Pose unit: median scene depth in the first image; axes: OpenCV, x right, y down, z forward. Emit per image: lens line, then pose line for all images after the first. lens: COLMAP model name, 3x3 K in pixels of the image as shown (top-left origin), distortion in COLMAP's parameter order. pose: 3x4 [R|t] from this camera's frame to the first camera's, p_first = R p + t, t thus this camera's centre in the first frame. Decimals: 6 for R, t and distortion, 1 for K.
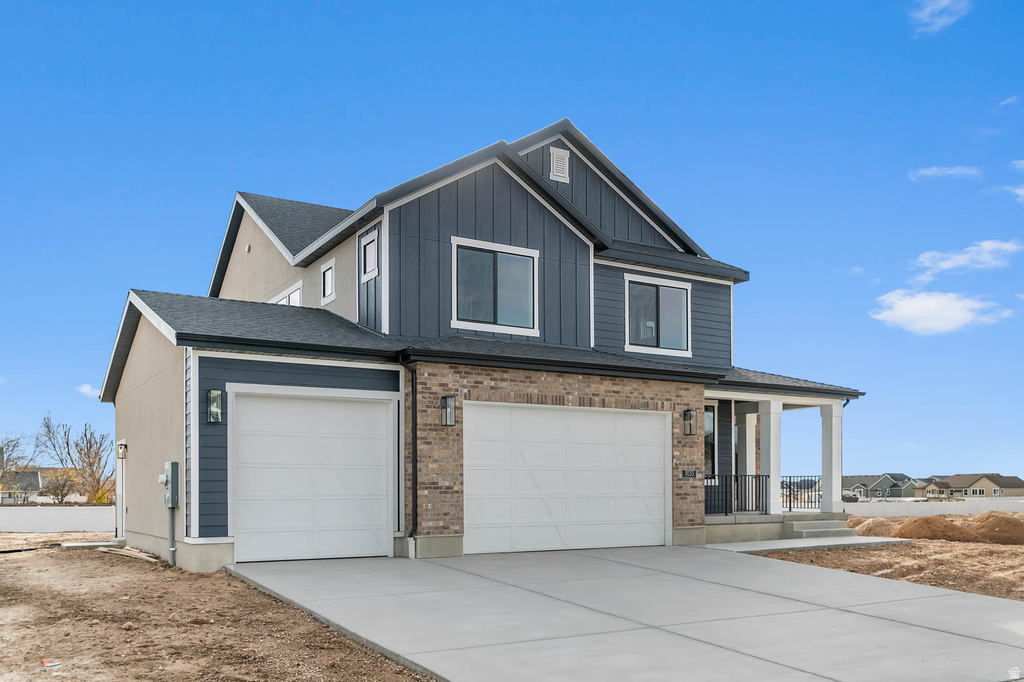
lens RADIAL K [[881.3, 0, 512.0], [0, 881.3, 341.0], [0, 0, 1]] dist [-0.006628, 0.000221]
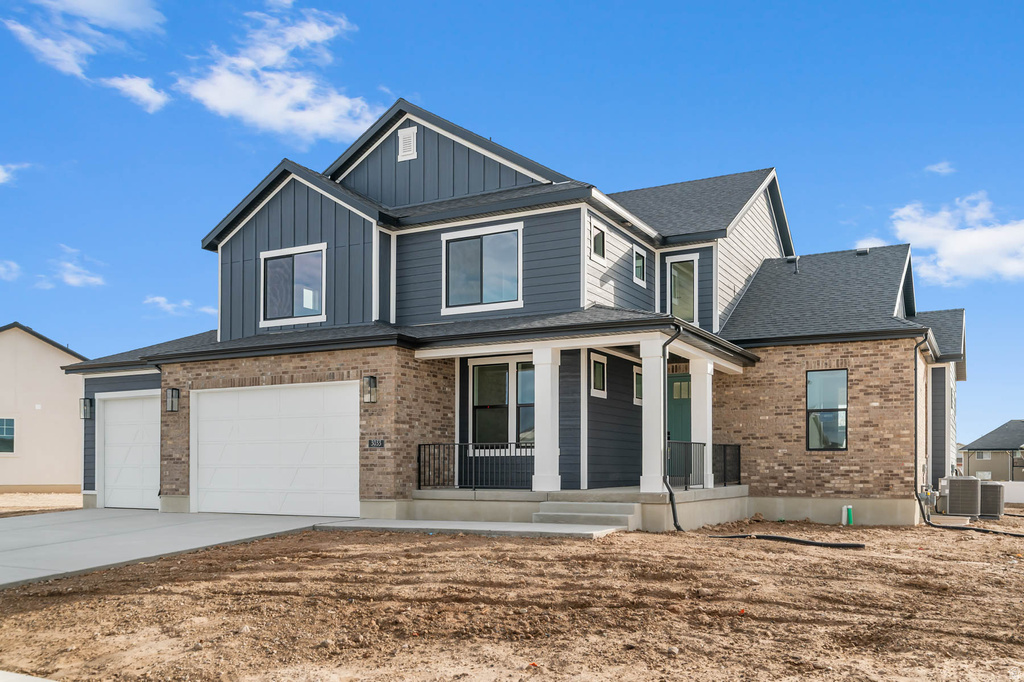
lens RADIAL K [[857.5, 0, 512.1], [0, 857.5, 315.8], [0, 0, 1]] dist [0.007890, 0.005143]
pose [[0.507303, -0.146582, -0.849210, 1.083248], [0.140981, 0.986268, -0.086020, 0.116244], [0.850158, -0.076085, 0.521002, 0.660319]]
